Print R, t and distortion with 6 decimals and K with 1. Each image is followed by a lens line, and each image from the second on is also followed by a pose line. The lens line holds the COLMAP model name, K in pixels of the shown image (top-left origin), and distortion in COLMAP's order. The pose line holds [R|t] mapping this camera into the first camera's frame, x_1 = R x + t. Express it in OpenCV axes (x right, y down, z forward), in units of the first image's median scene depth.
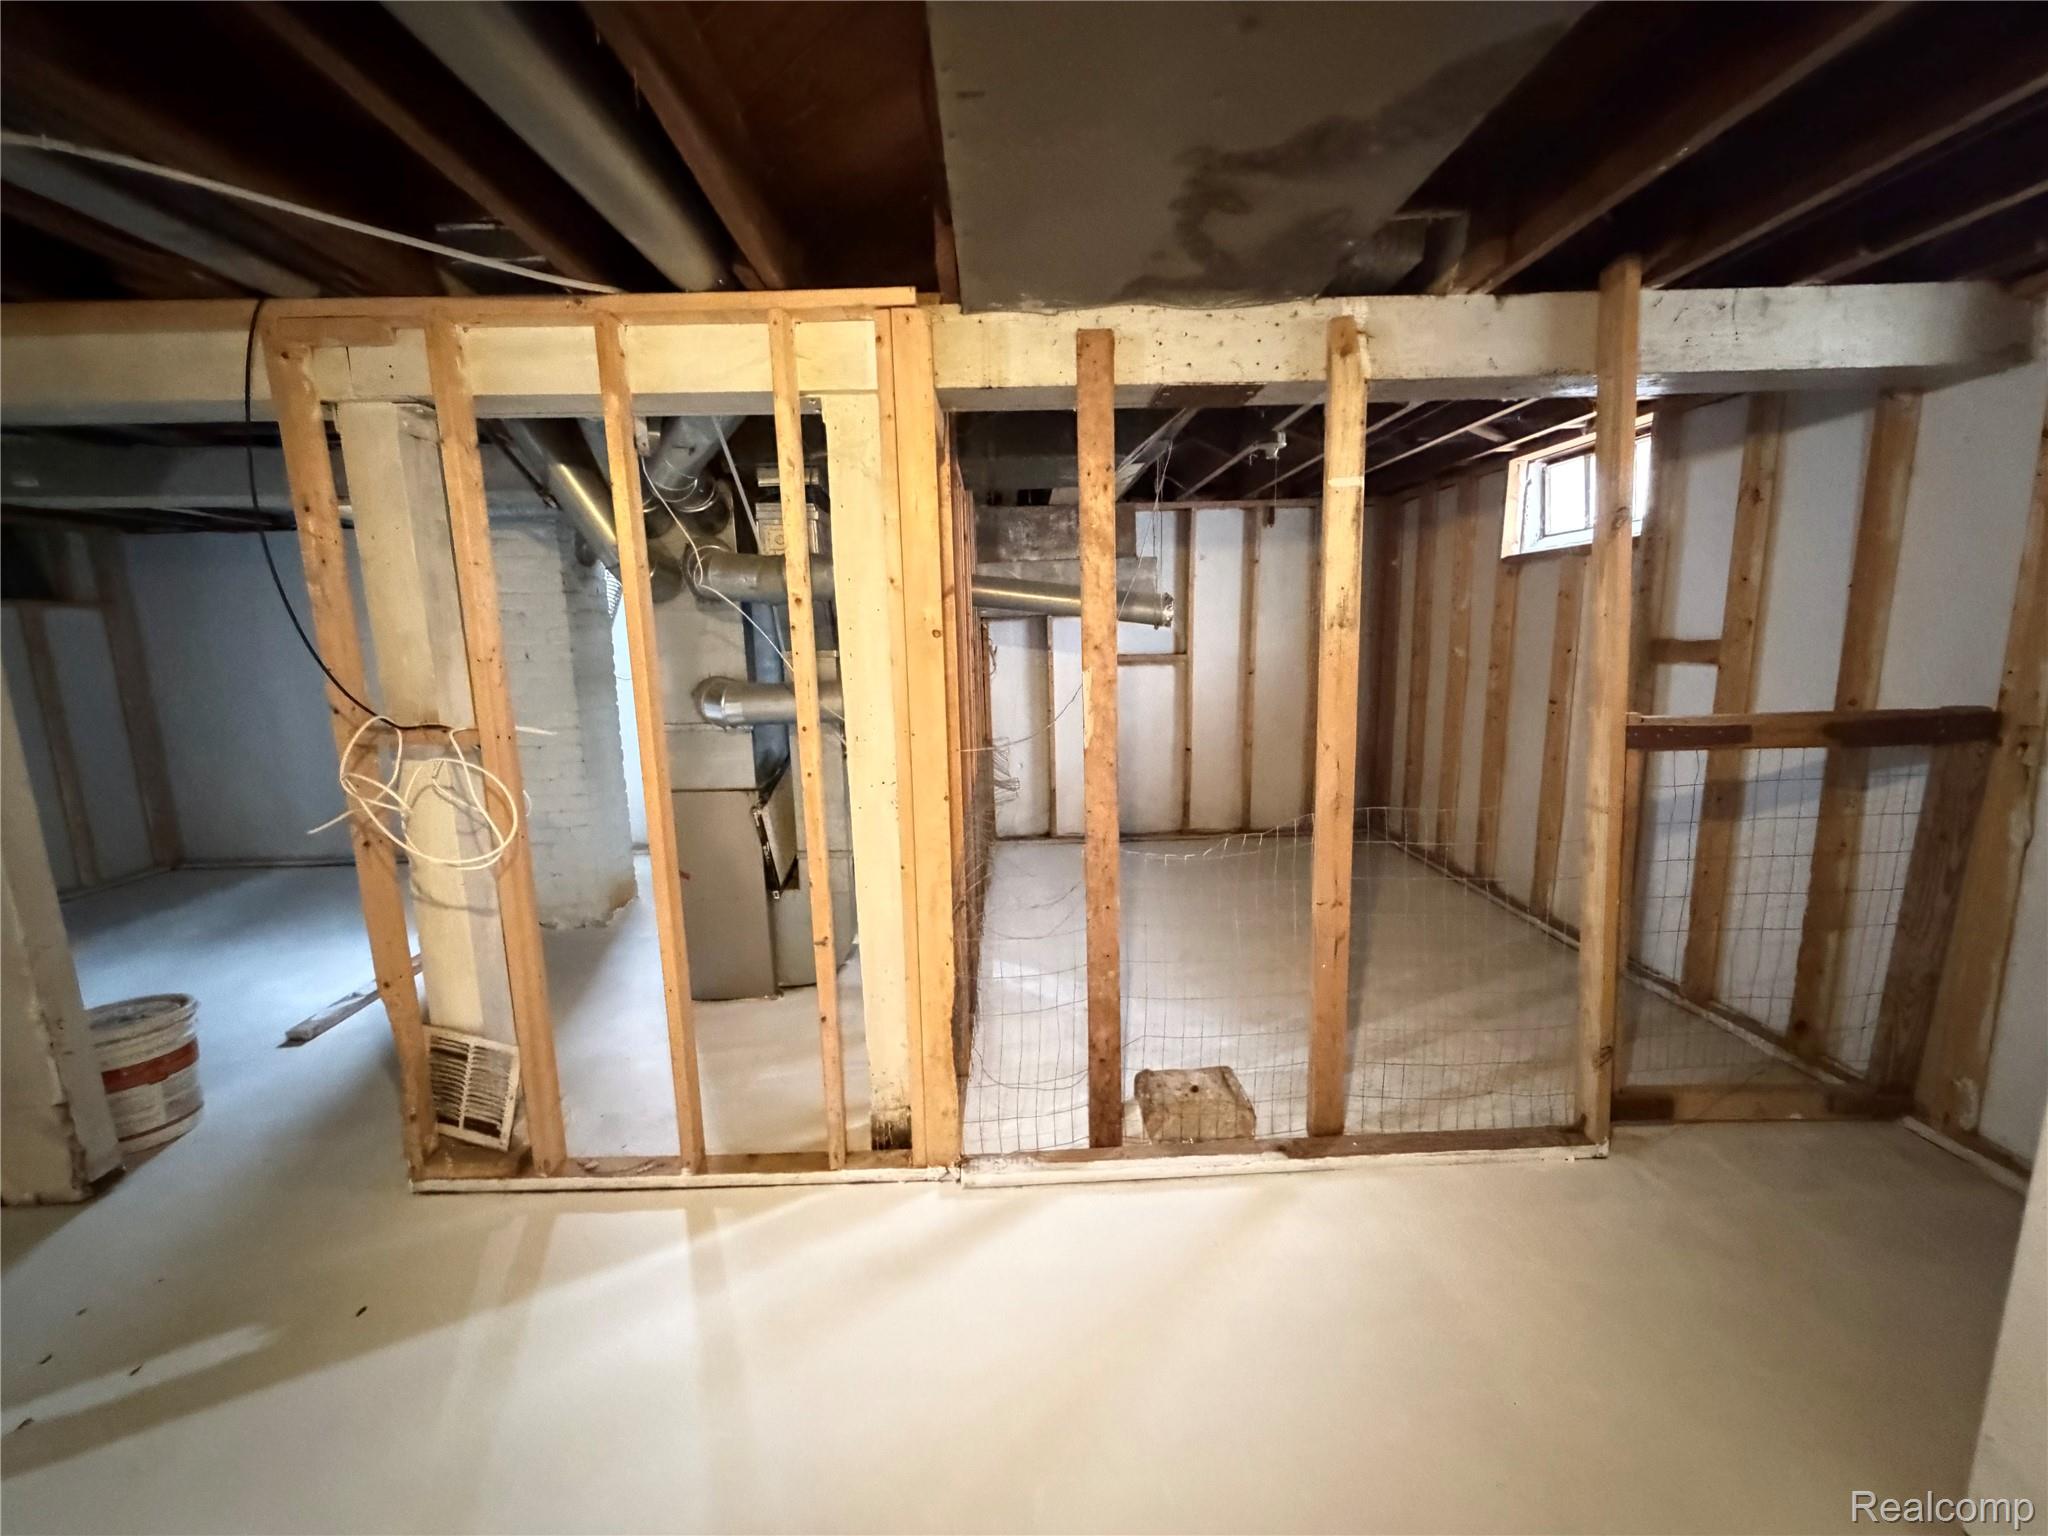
lens RADIAL K [[815.9, 0, 1021.1], [0, 815.9, 765.0], [0, 0, 1]] dist [-0.001030, 0.000796]
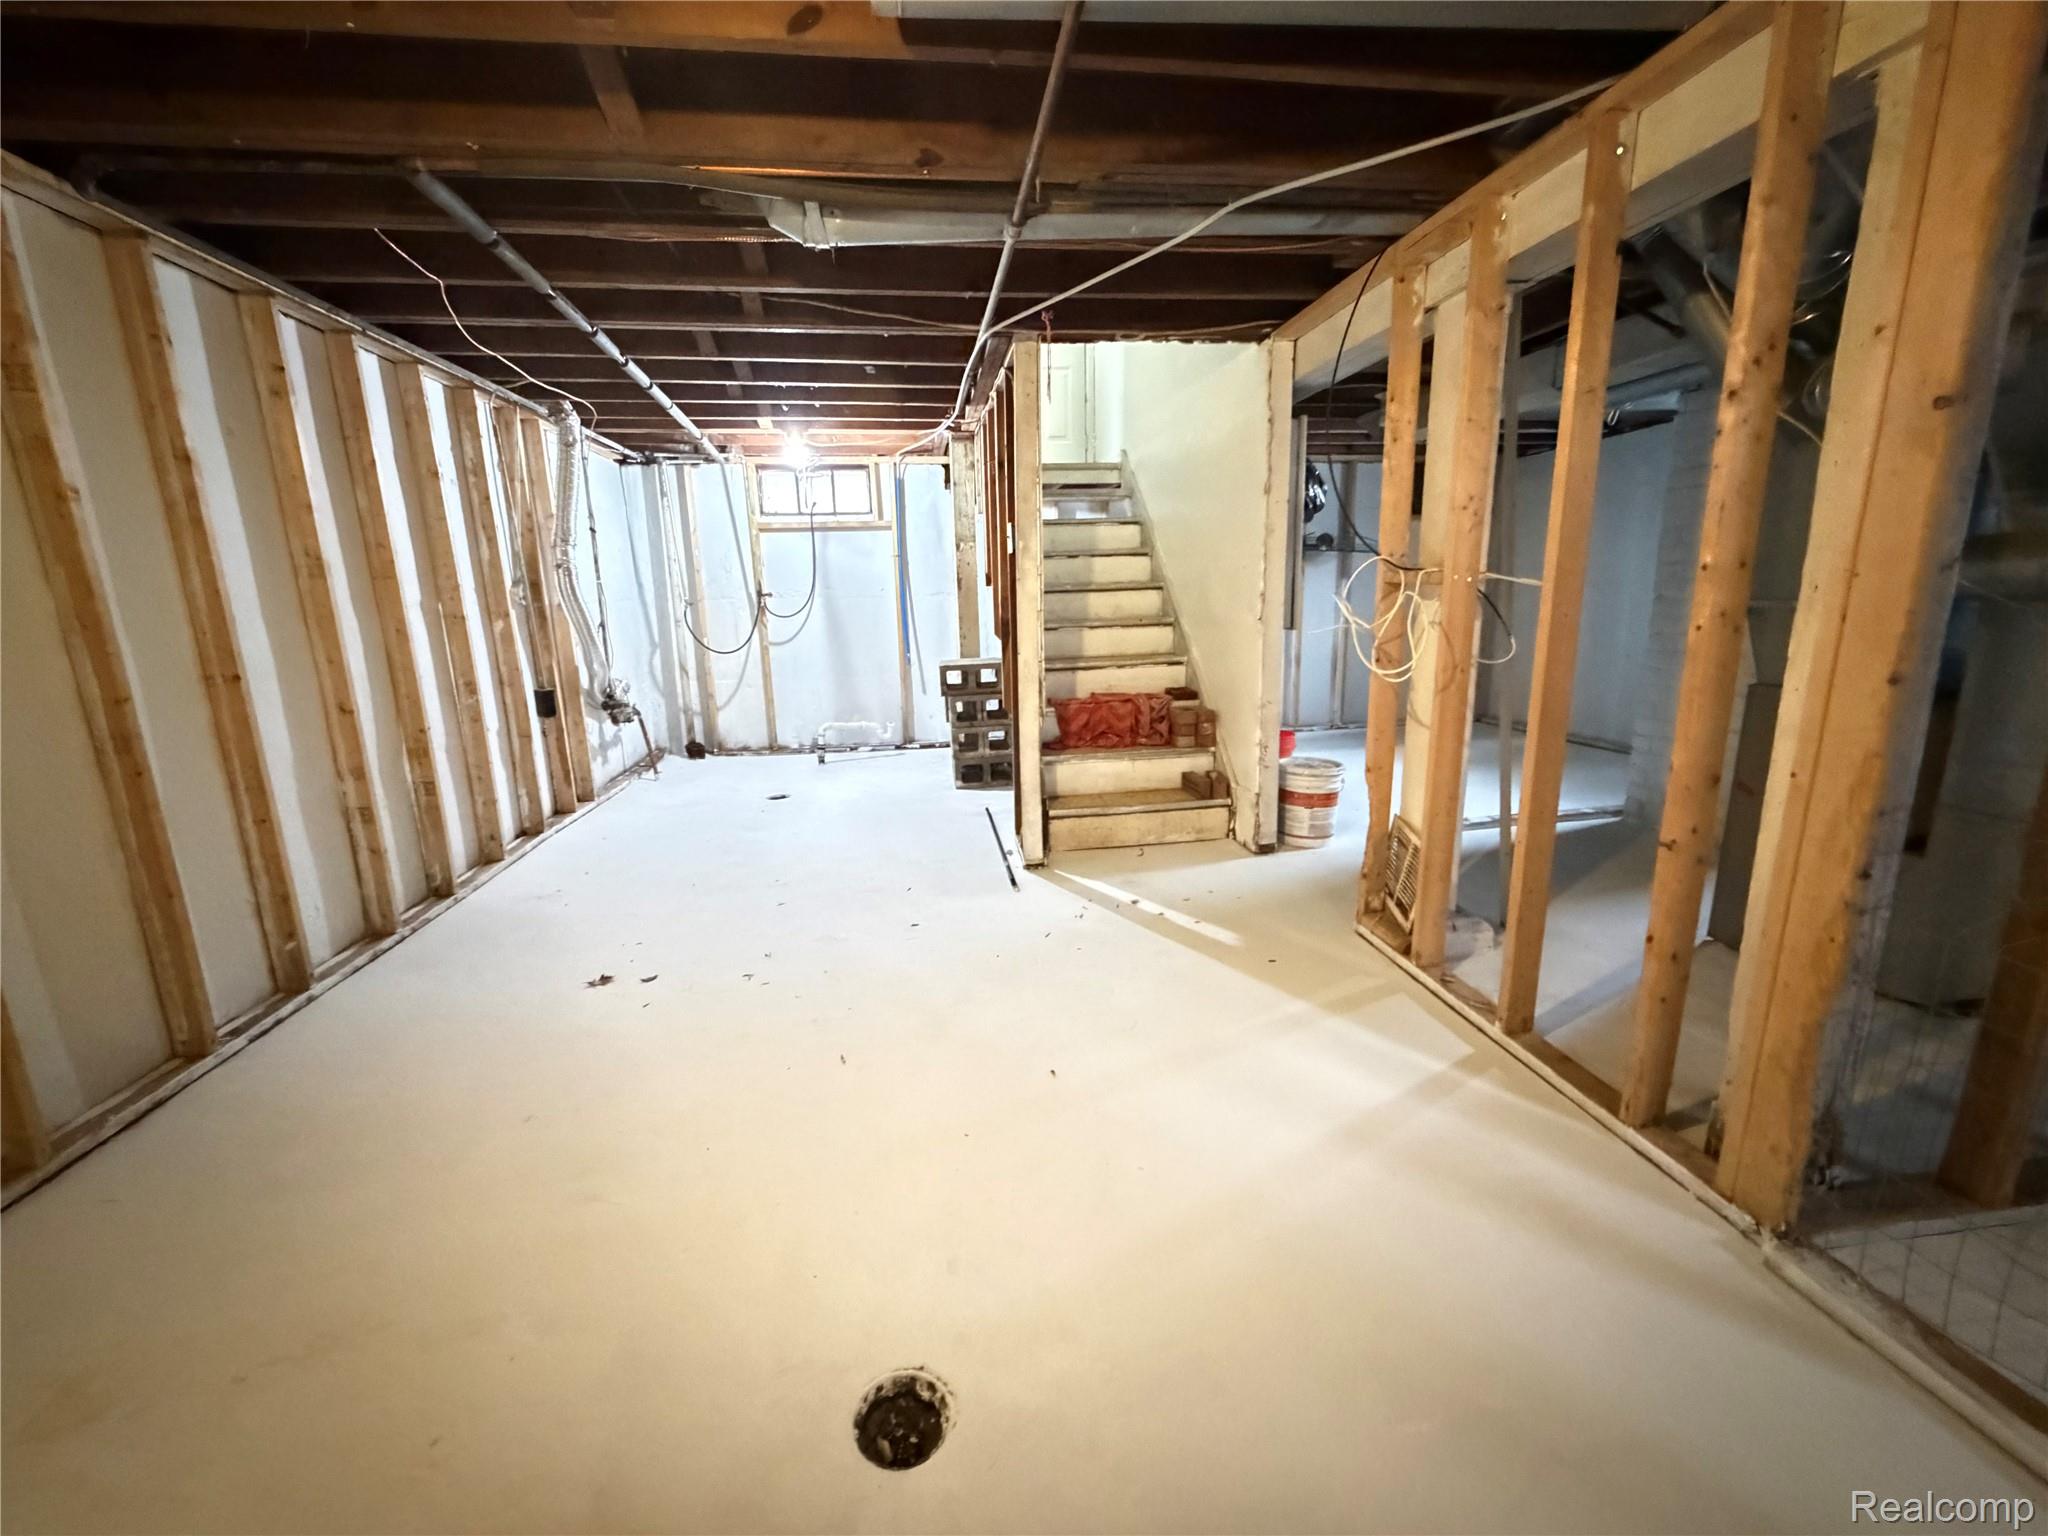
lens RADIAL K [[815.9, 0, 1027.3], [0, 815.9, 764.0], [0, 0, 1]] dist [-0.001030, 0.000796]
pose [[0.117559, 0.222517, -0.967815, 0.418262], [-0.142474, 0.968270, 0.205315, 0.065043], [0.982792, 0.113752, 0.145532, 0.251094]]
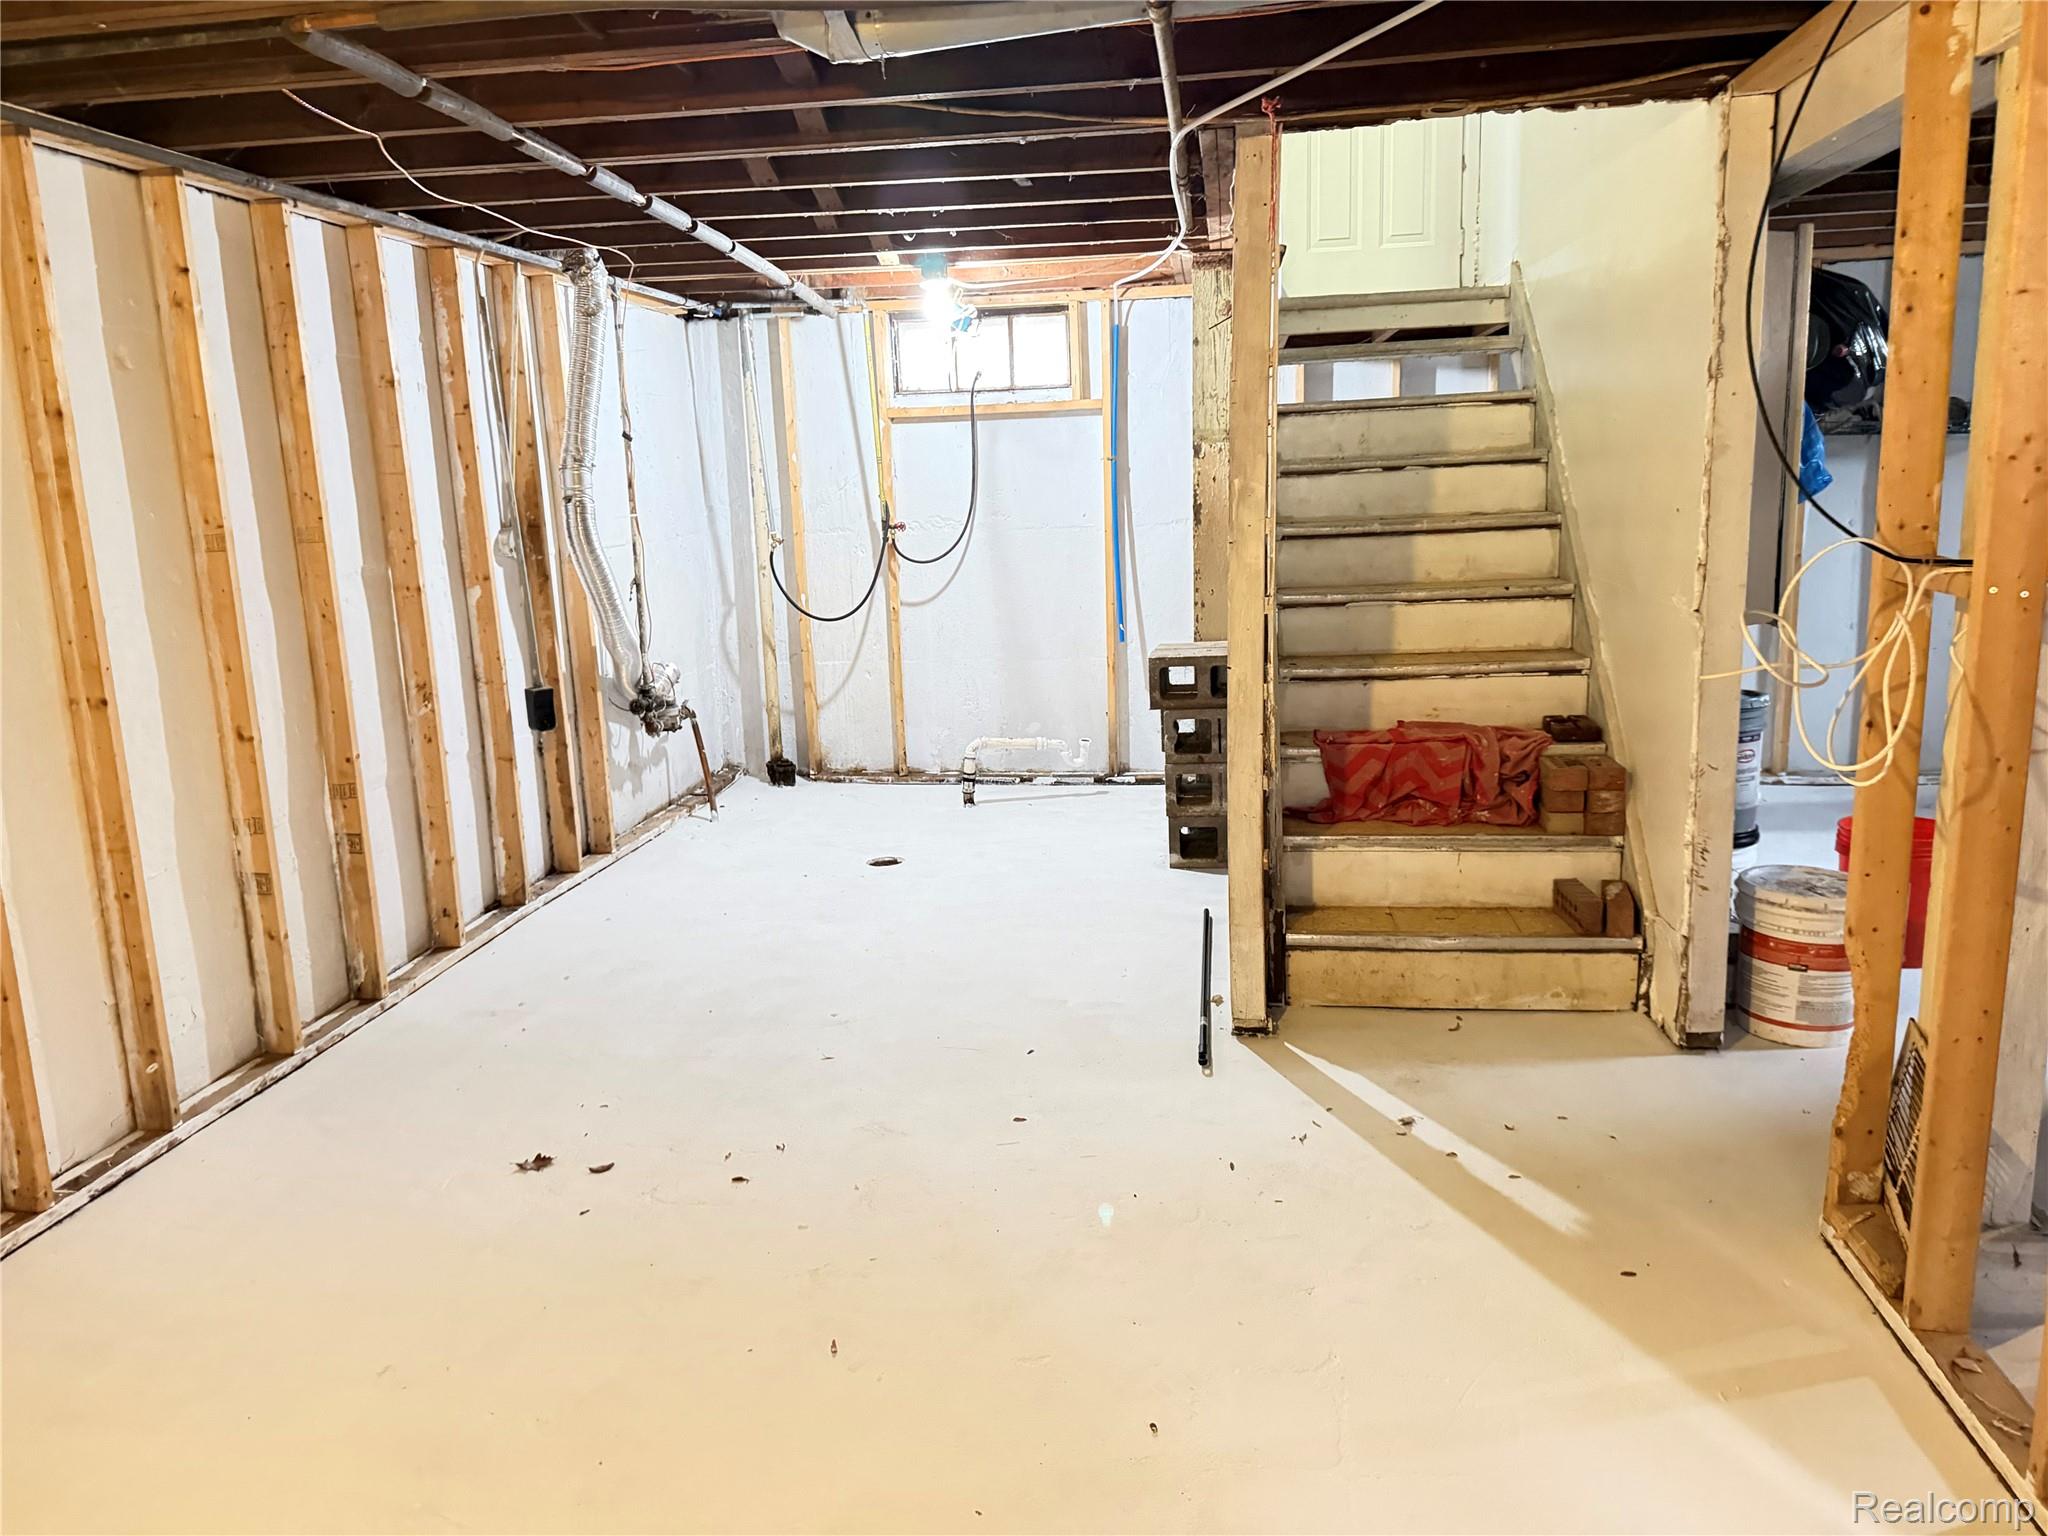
lens RADIAL K [[1446.1, 0, 1026.3], [0, 1446.1, 751.6], [0, 0, 1]] dist [0.058741, -0.072314]
pose [[-0.157266, 0.210797, -0.964796, 0.469699], [-0.127368, 0.964465, 0.231486, -0.070197], [0.979308, 0.159289, -0.124829, 0.430381]]
